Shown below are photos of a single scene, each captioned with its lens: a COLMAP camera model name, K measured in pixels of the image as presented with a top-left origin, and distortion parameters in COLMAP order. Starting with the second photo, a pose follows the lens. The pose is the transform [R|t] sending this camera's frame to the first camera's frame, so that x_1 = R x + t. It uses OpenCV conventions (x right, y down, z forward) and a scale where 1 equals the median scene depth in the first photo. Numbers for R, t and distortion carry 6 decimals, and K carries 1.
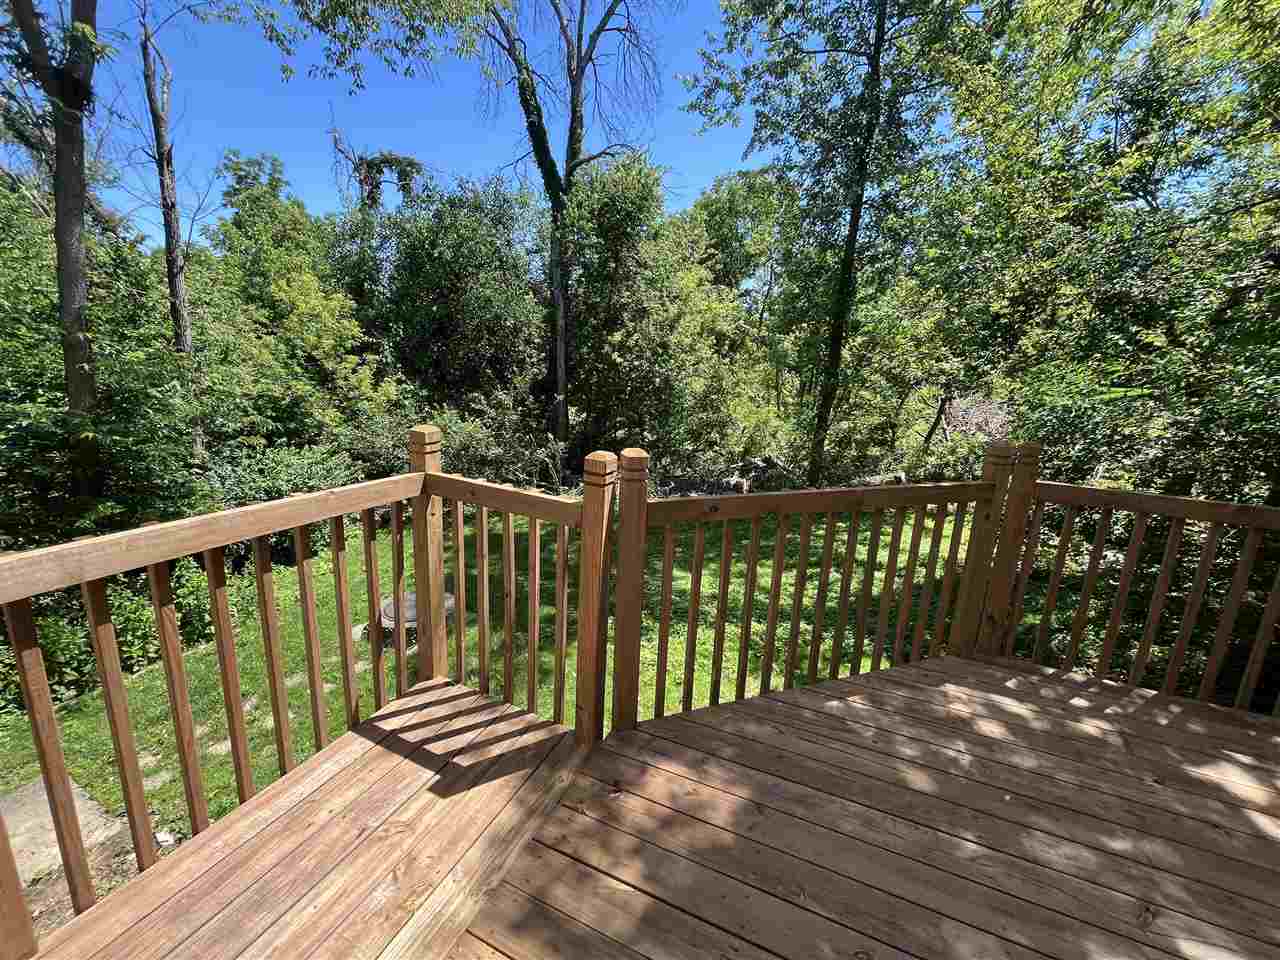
lens RADIAL K [[516.6, 0, 637.3], [0, 516.6, 478.2], [0, 0, 1]] dist [-0.004345, -0.000022]
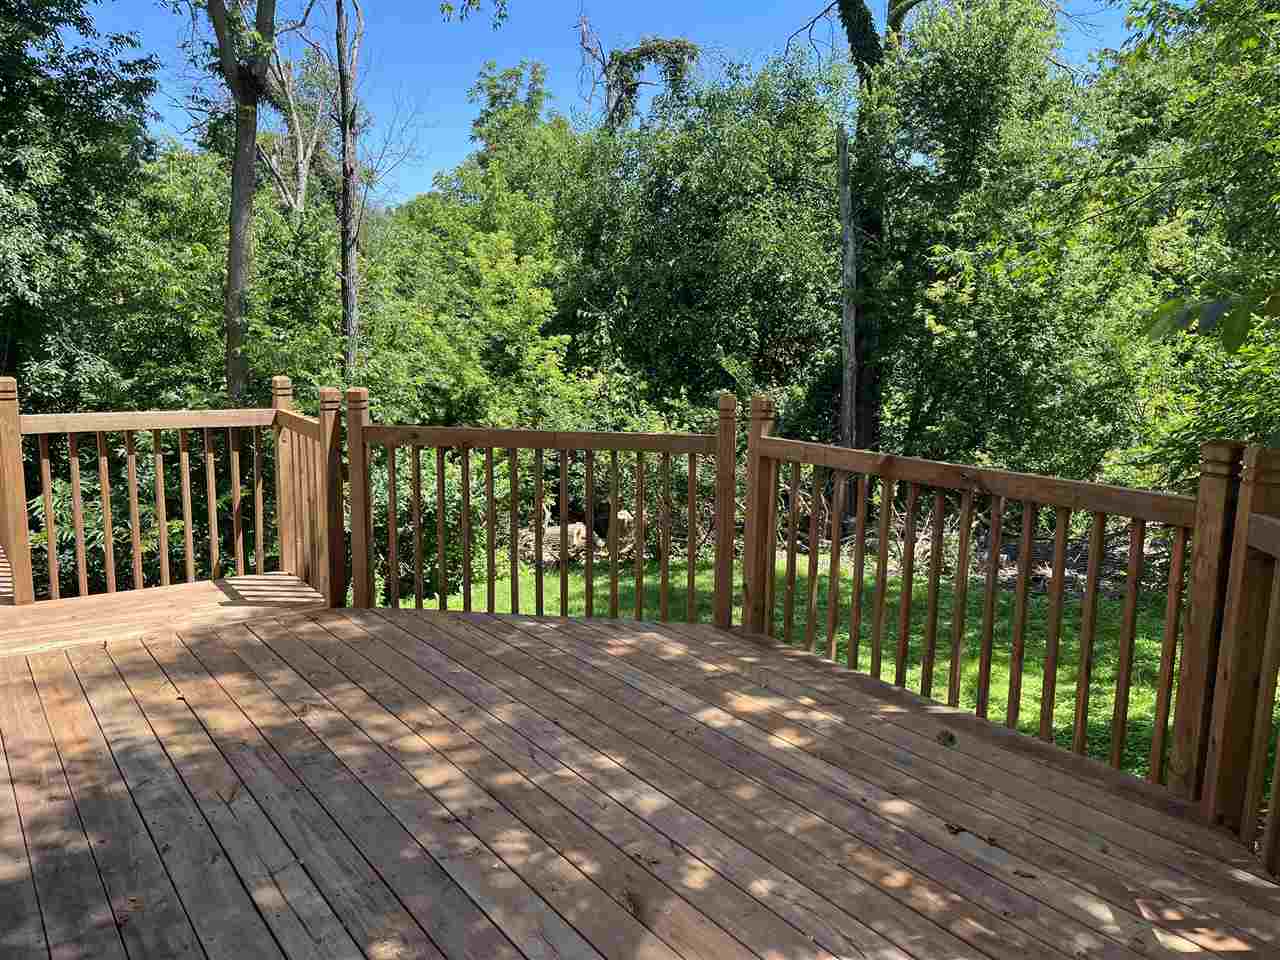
lens RADIAL K [[968.5, 0, 640.3], [0, 968.5, 483.7], [0, 0, 1]] dist [0.029990, -0.006259]
pose [[0.871288, 0.046304, -0.488582, 0.210114], [-0.083567, 0.994998, -0.054728, 0.030340], [0.483604, 0.088514, 0.870800, -0.095999]]
